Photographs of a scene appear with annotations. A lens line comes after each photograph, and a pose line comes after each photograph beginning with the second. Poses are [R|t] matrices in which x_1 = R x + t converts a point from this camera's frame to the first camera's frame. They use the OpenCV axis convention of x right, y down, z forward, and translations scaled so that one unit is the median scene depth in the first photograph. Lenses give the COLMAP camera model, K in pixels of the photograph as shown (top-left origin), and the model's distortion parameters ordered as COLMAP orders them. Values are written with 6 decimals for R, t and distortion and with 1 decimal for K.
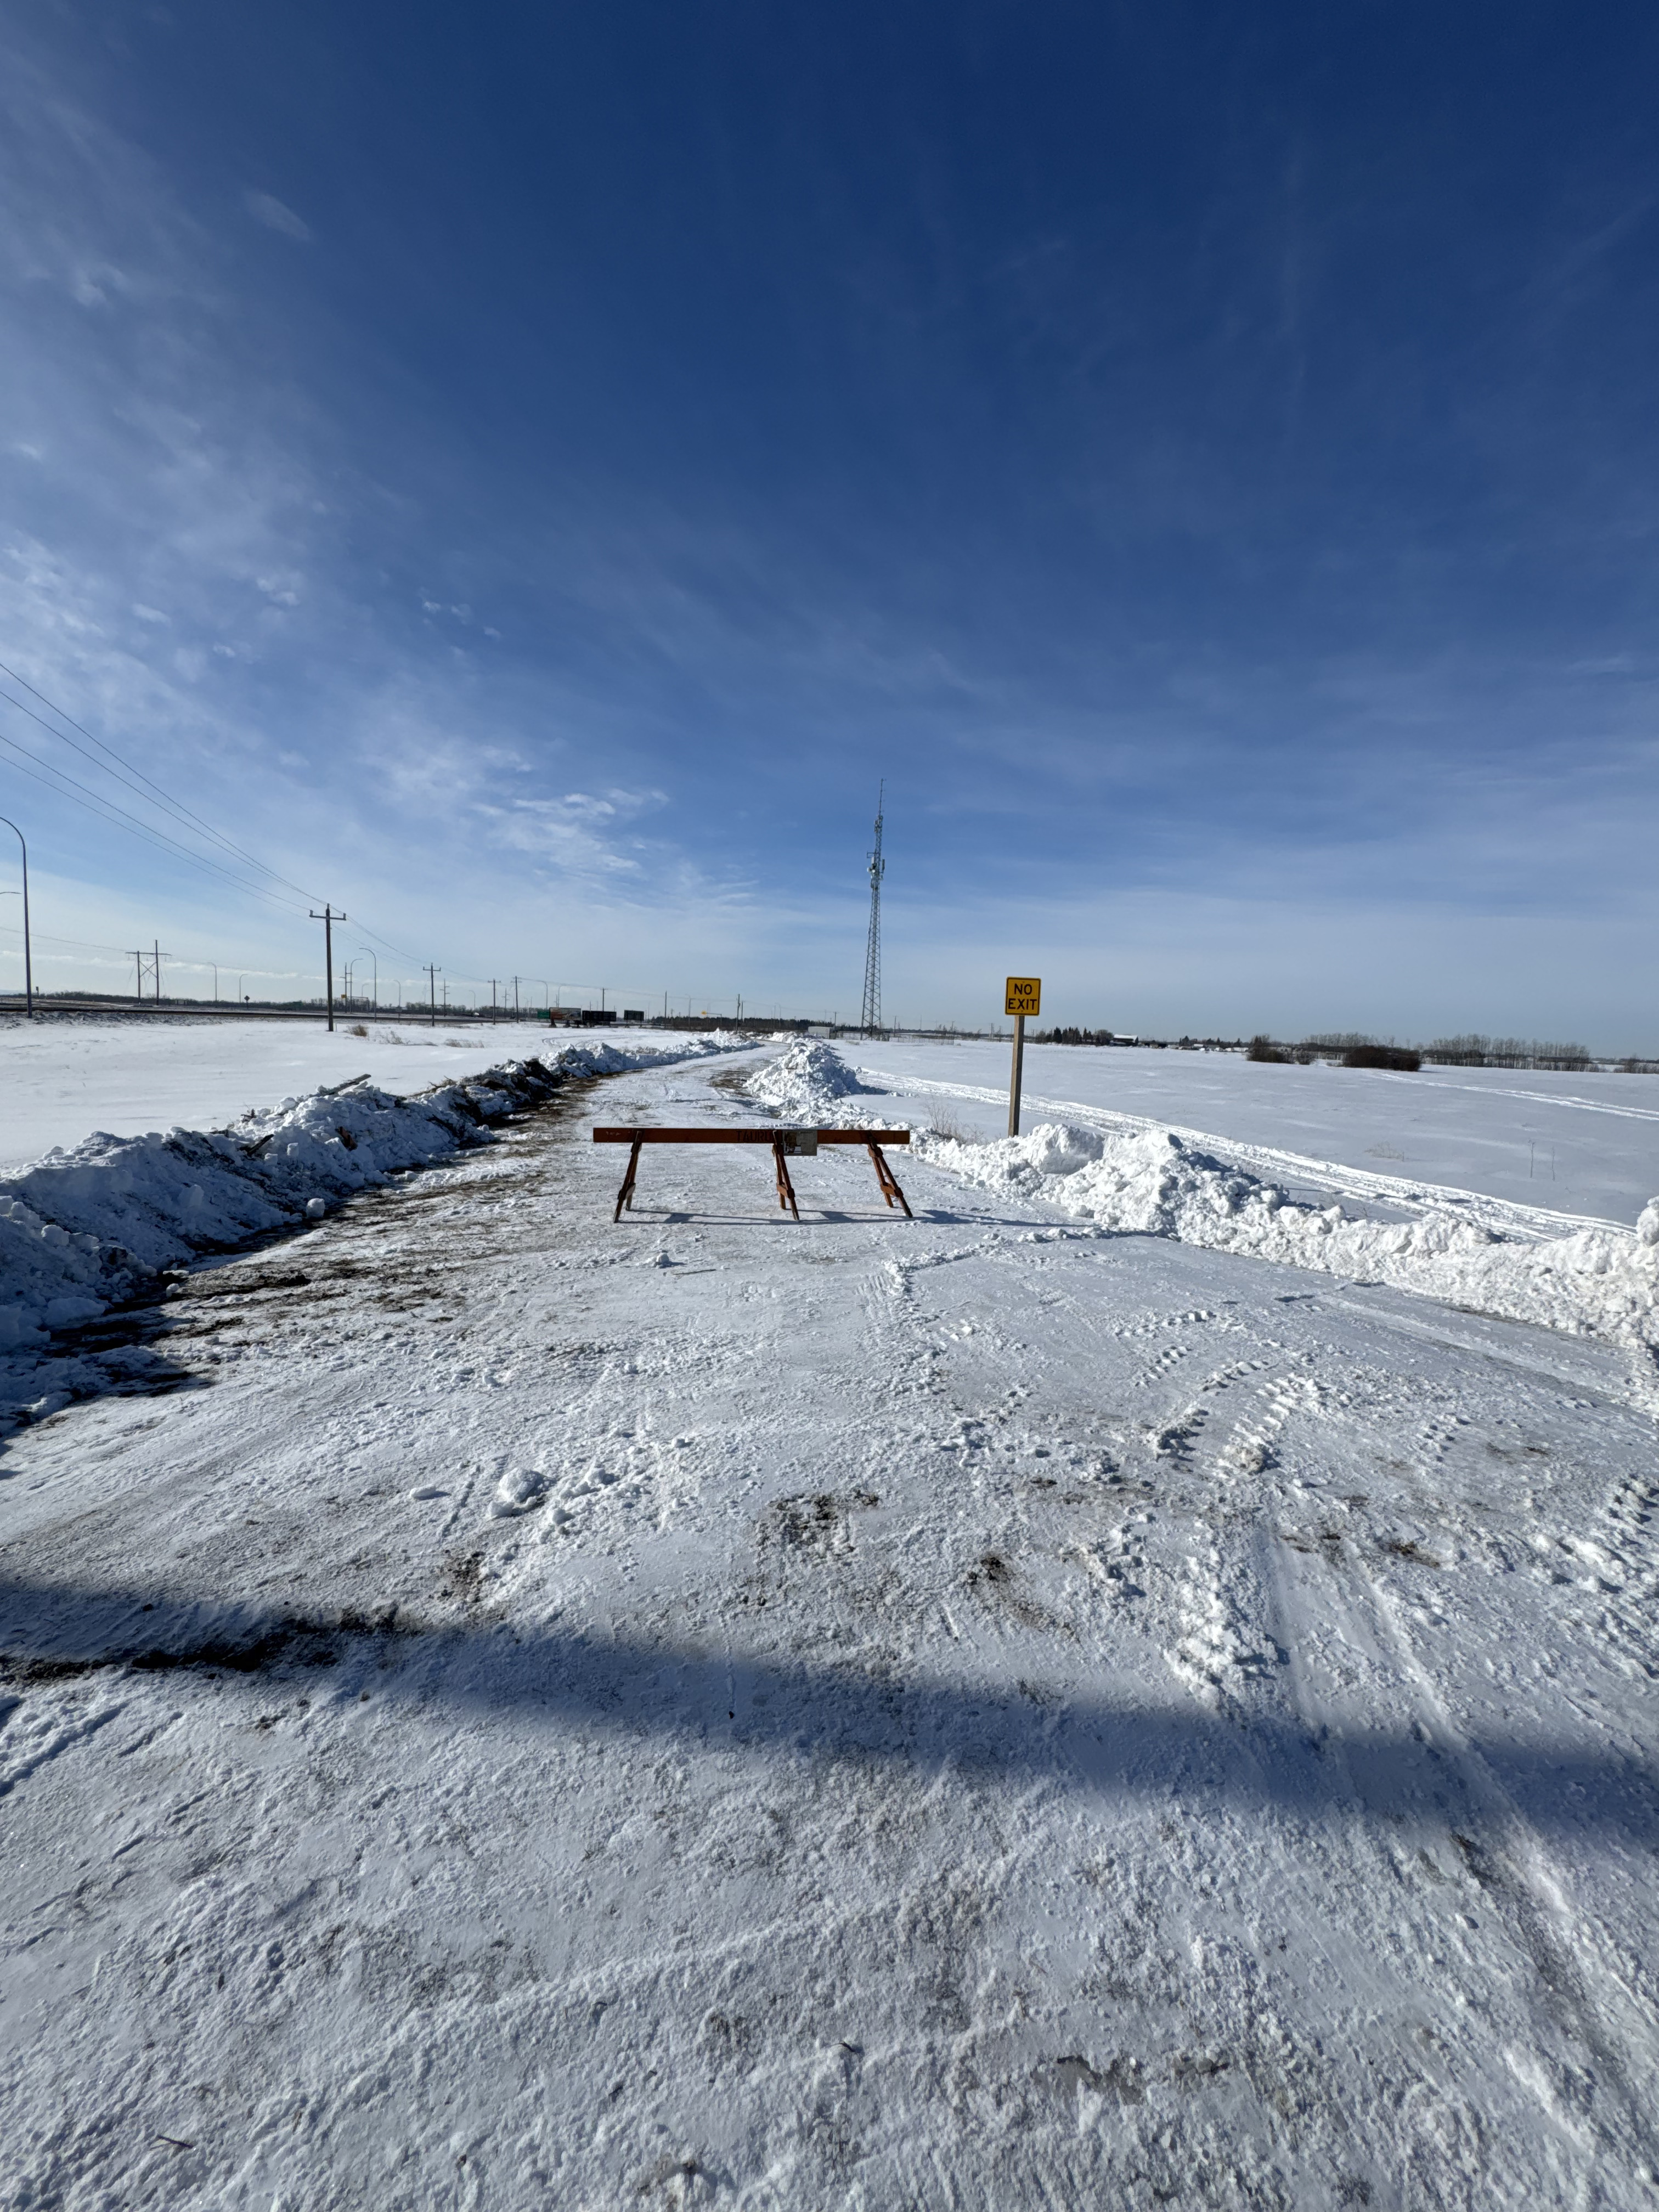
lens RADIAL K [[889.3, 0, 829.5], [0, 889.3, 1106.0], [0, 0, 1]] dist [-0.003257, -0.000425]
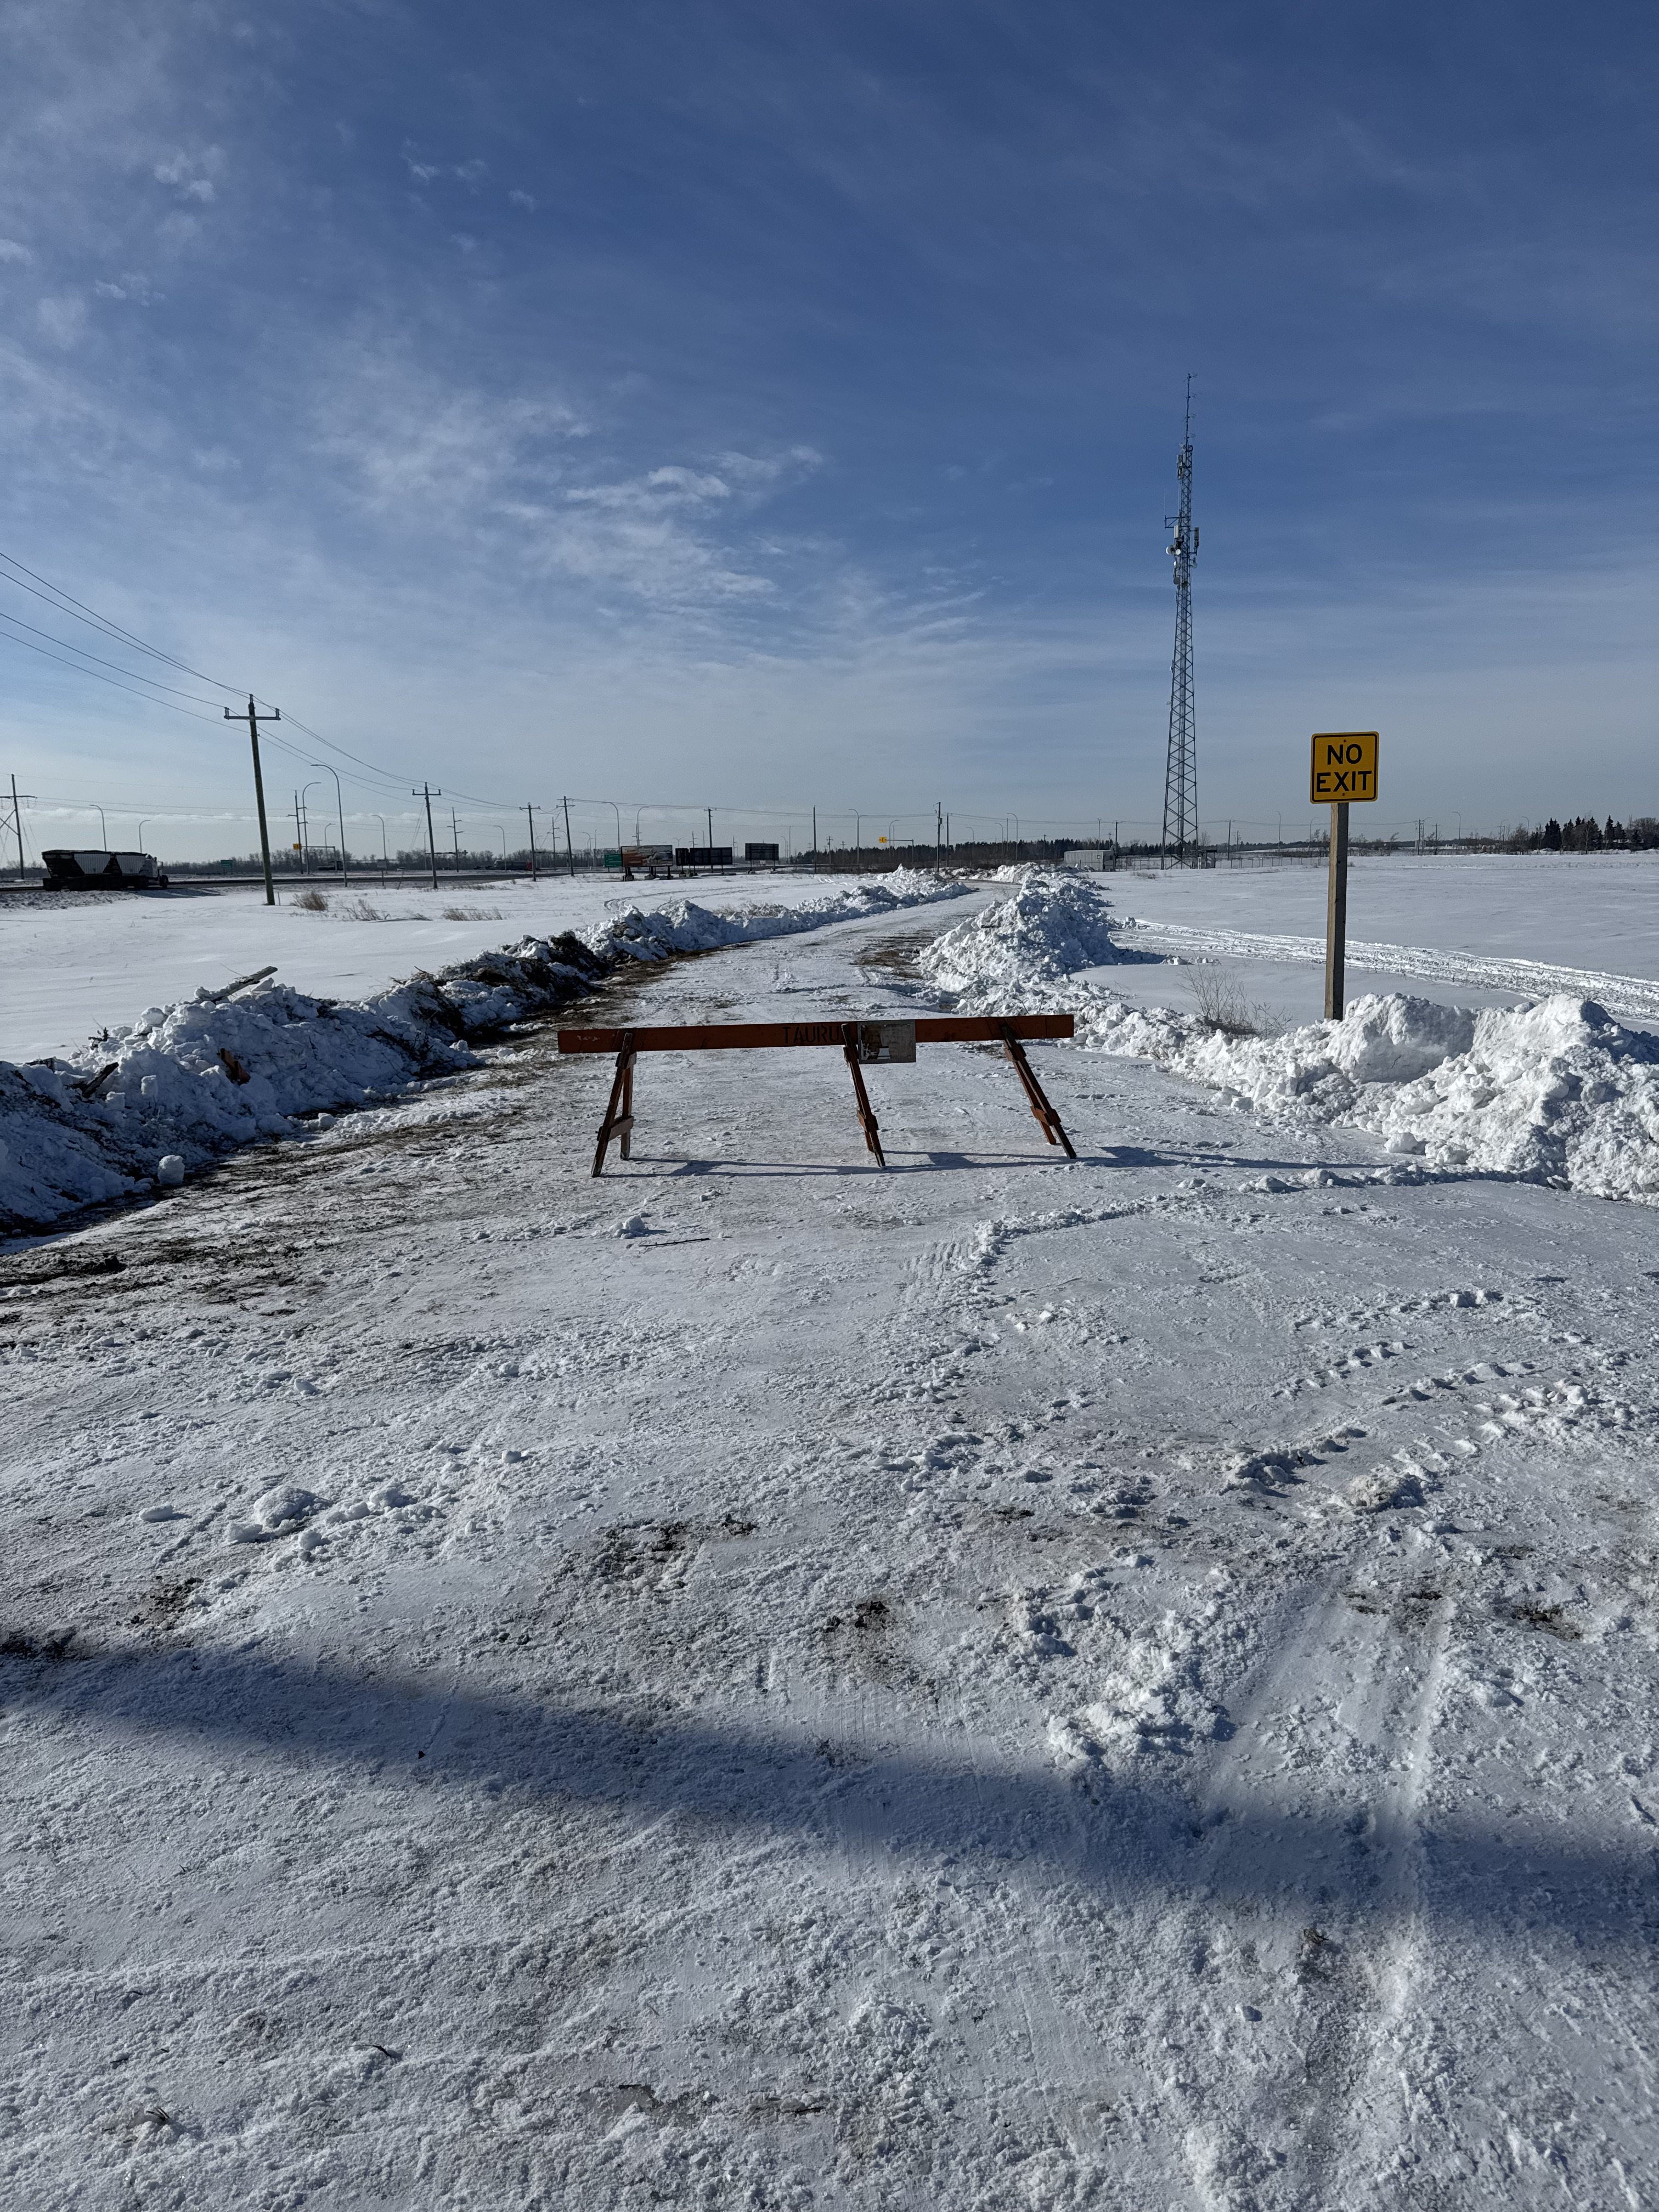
lens RADIAL K [[1591.7, 0, 856.5], [0, 1591.7, 1075.2], [0, 0, 1]] dist [0.132773, -0.237375]
pose [[0.980025, -0.036390, -0.195517, 0.185945], [0.045020, 0.998190, 0.039877, 0.023876], [0.193712, -0.047883, 0.979889, -0.085769]]
